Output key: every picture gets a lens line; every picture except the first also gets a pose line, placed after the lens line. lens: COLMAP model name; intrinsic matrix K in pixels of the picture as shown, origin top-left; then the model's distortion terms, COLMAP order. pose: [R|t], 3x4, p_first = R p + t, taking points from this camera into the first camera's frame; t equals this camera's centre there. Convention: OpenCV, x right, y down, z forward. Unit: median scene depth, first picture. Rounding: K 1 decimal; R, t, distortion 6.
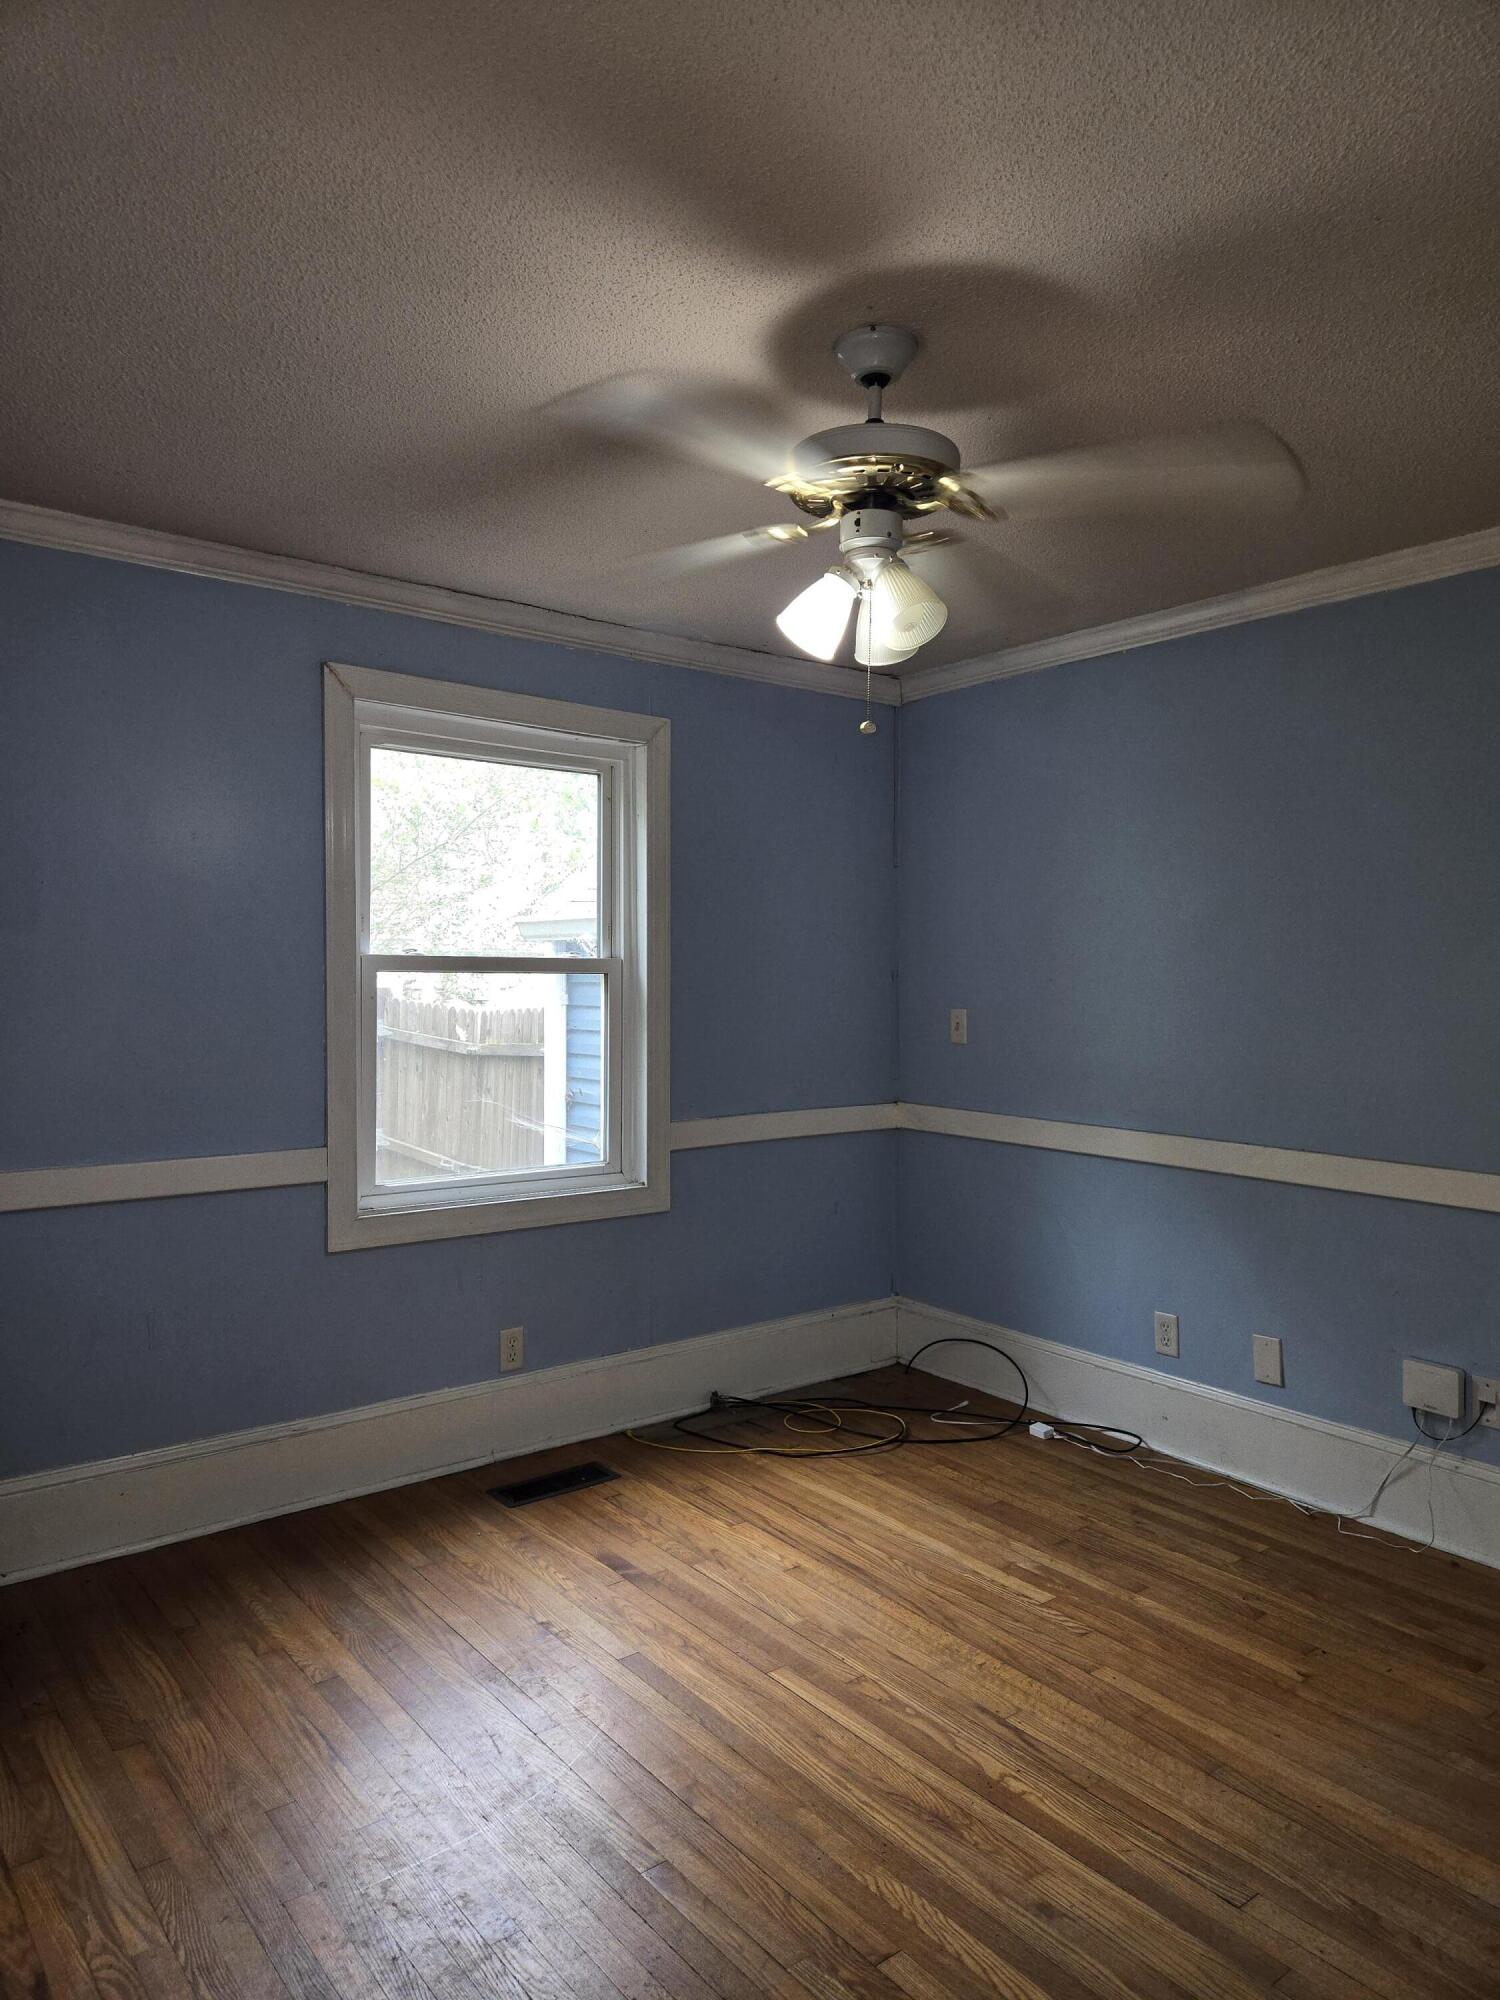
lens RADIAL K [[1331.1, 0, 746.1], [0, 1331.1, 980.6], [0, 0, 1]] dist [0.078894, -0.073351]
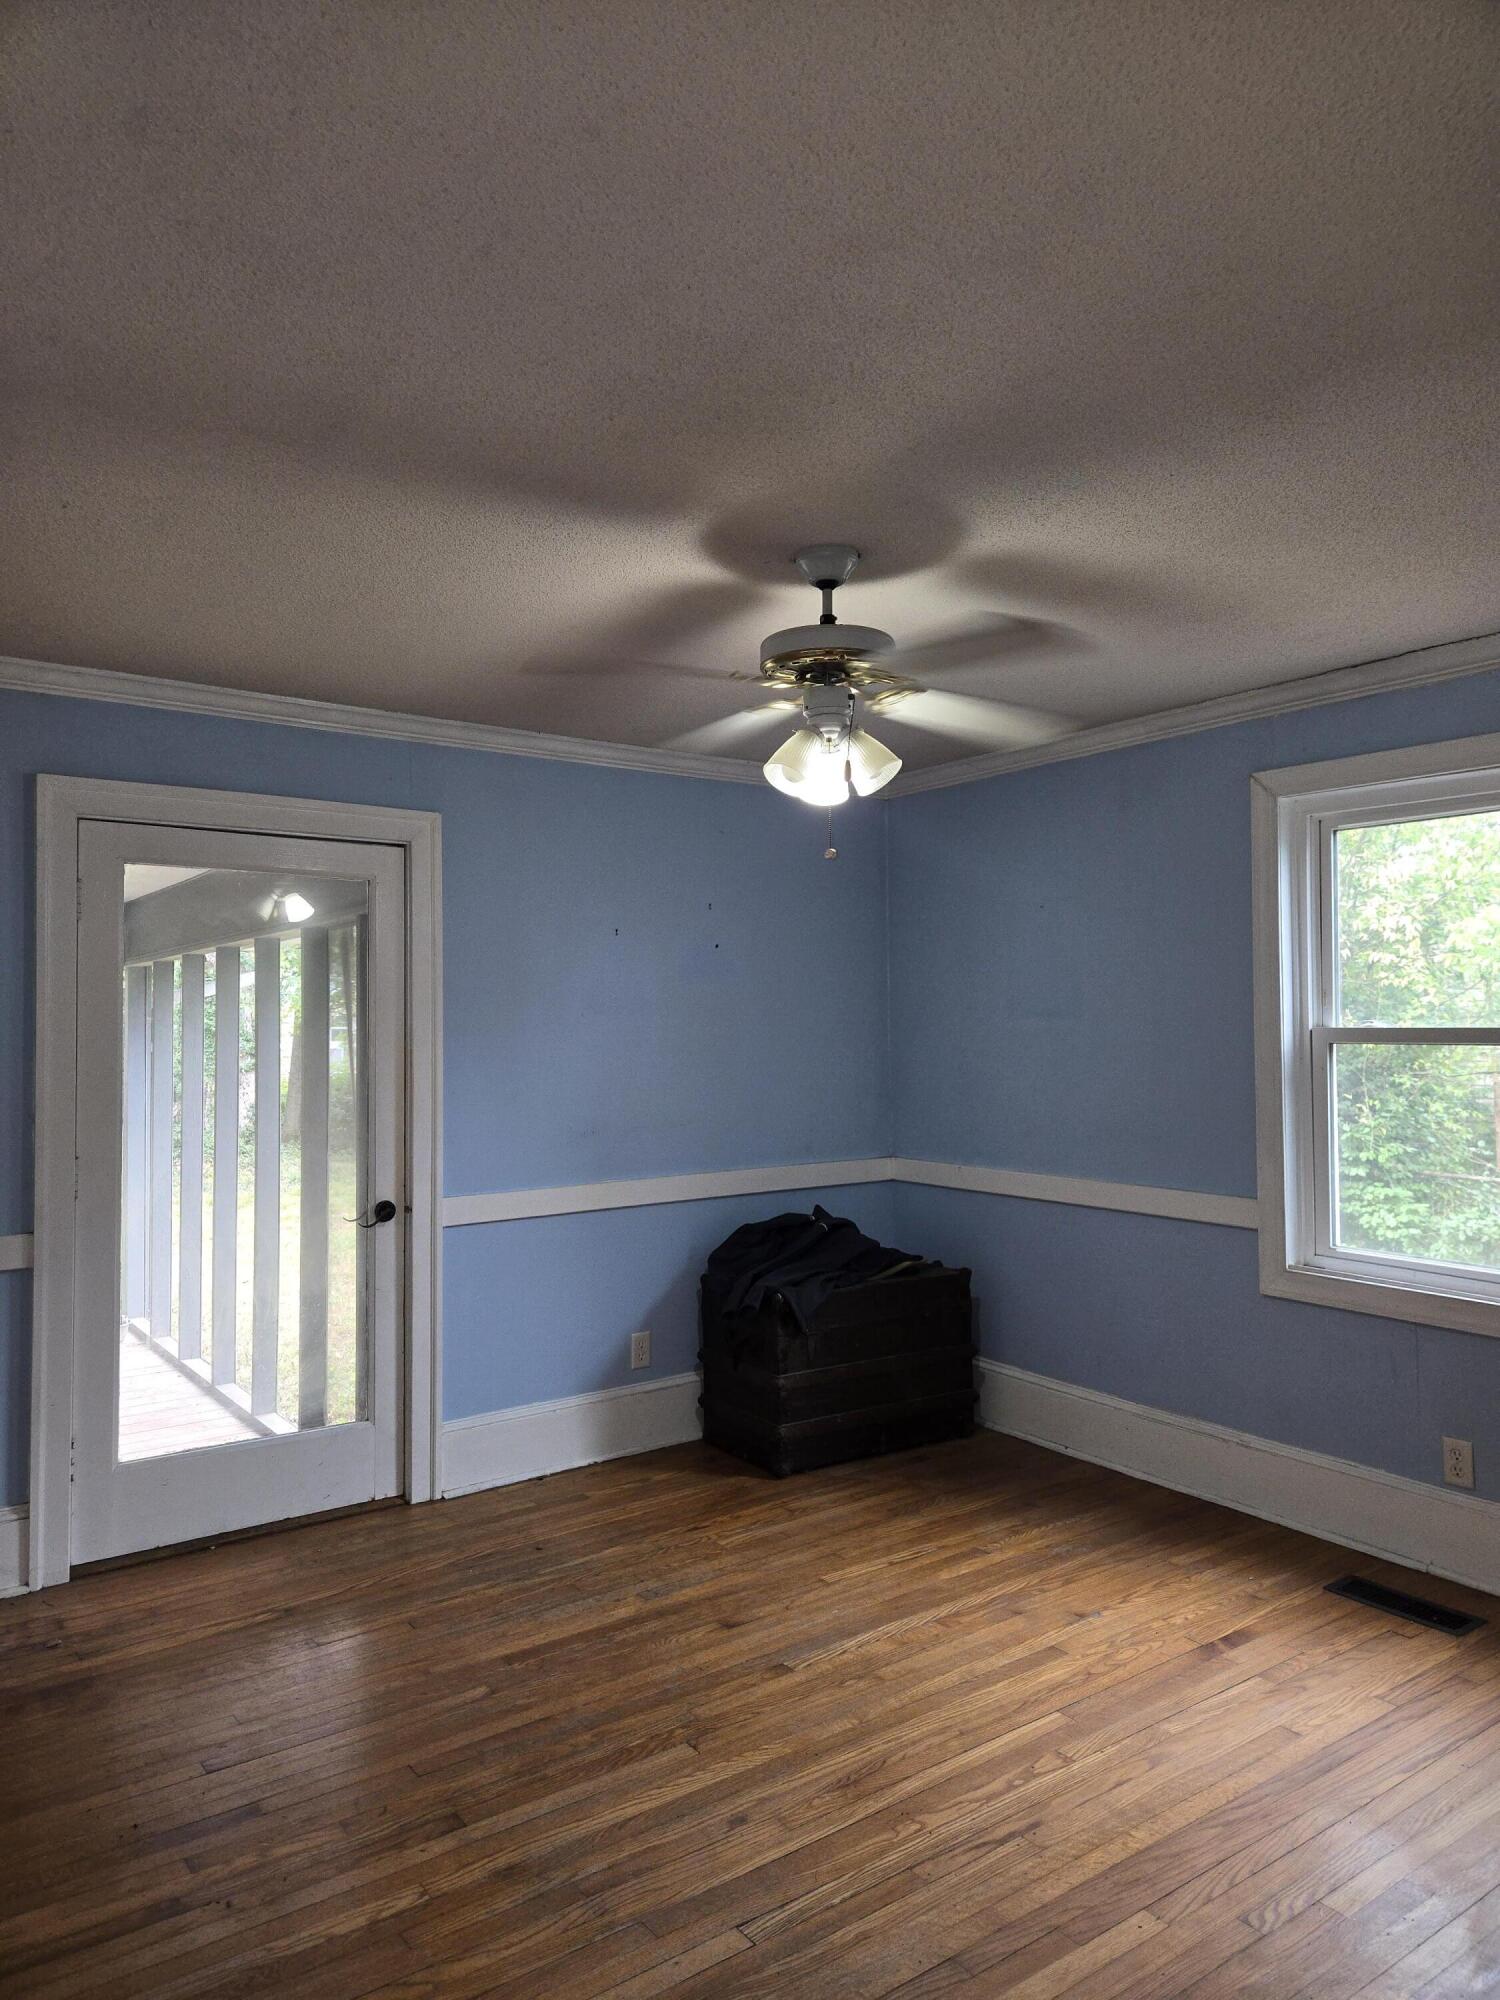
lens RADIAL K [[1344.5, 0, 752.4], [0, 1344.5, 994.3], [0, 0, 1]] dist [0.076295, -0.062154]
pose [[-0.031031, -0.036346, -0.998857, 0.892320], [-0.006944, 0.999322, -0.036148, -0.003814], [0.999494, 0.005814, -0.031262, 0.638905]]
